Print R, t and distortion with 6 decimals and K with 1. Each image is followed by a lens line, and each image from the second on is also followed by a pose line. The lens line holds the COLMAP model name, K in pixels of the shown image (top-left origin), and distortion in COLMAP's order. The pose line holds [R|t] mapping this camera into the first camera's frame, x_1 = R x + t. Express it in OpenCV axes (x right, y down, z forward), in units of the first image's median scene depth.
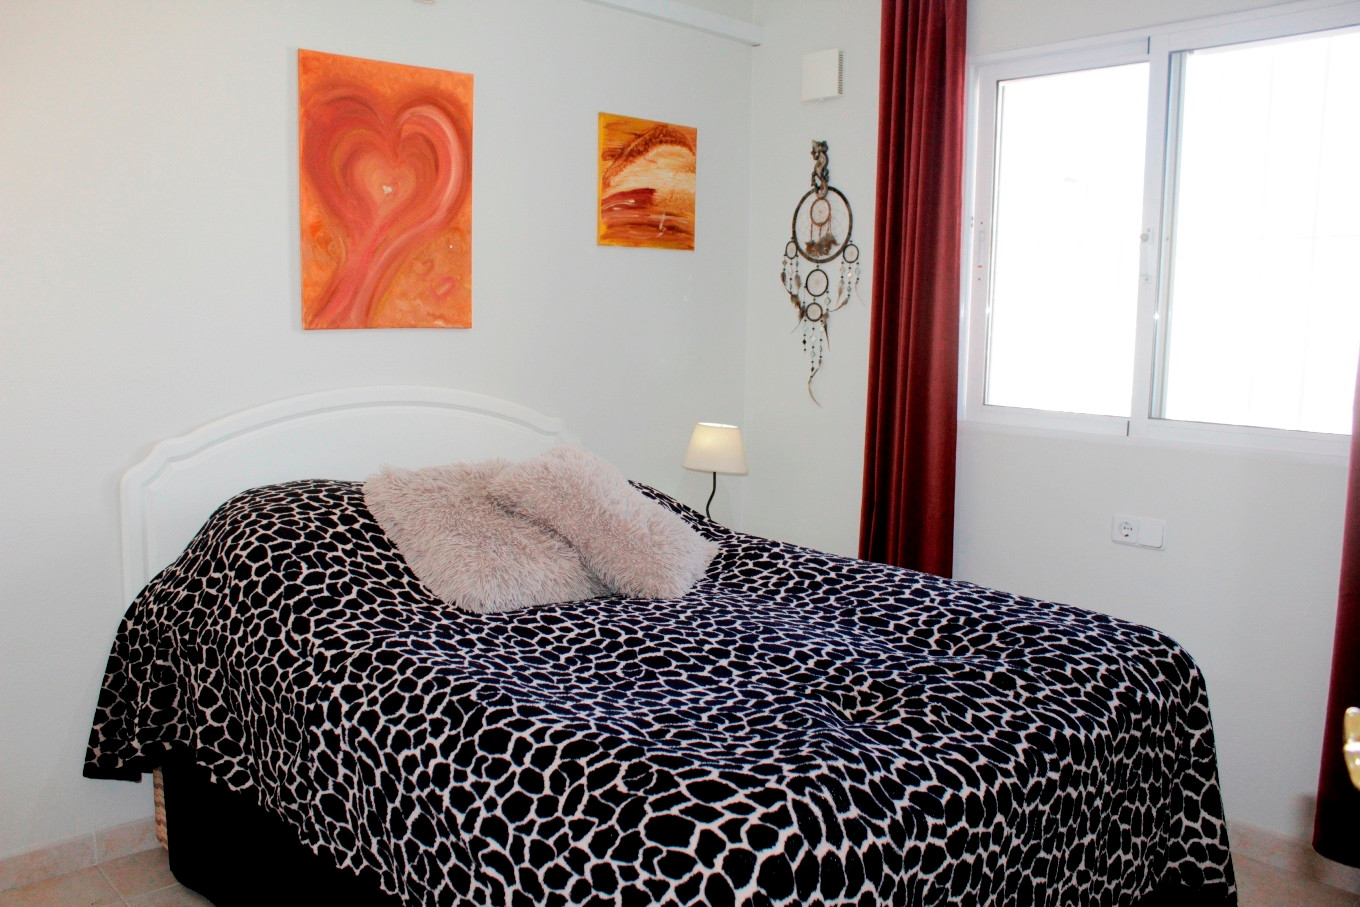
lens RADIAL K [[1106.7, 0, 703.7], [0, 1106.7, 452.6], [0, 0, 1]] dist [-0.159588, 0.152274]
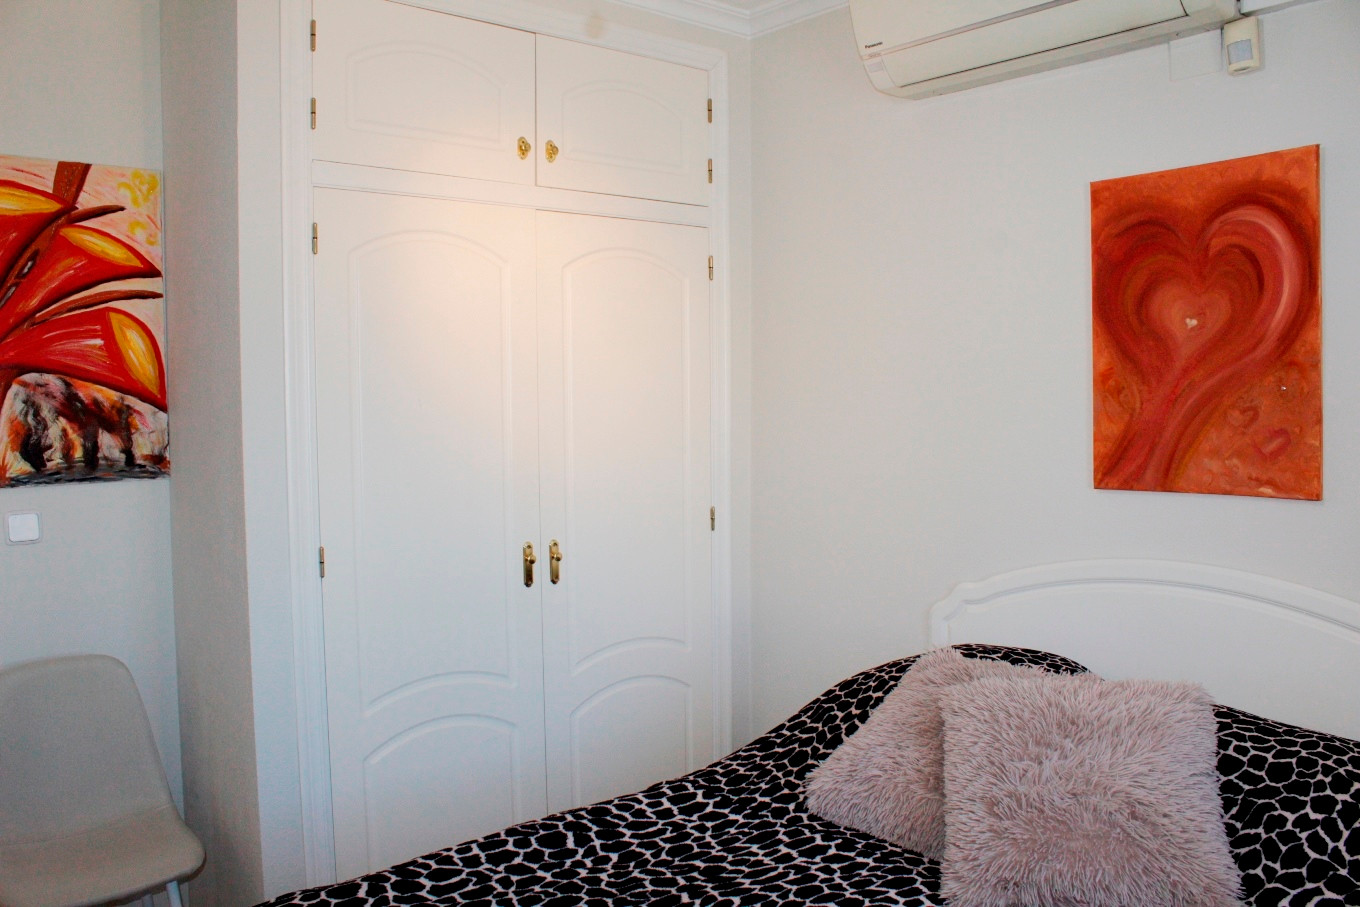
lens RADIAL K [[1106.7, 0, 703.7], [0, 1106.7, 452.6], [0, 0, 1]] dist [-0.159588, 0.152274]
pose [[-0.012005, 0.045390, -0.998897, 0.518847], [-0.102631, 0.993637, 0.046384, -0.145938], [0.994647, 0.103075, -0.007270, 0.652793]]
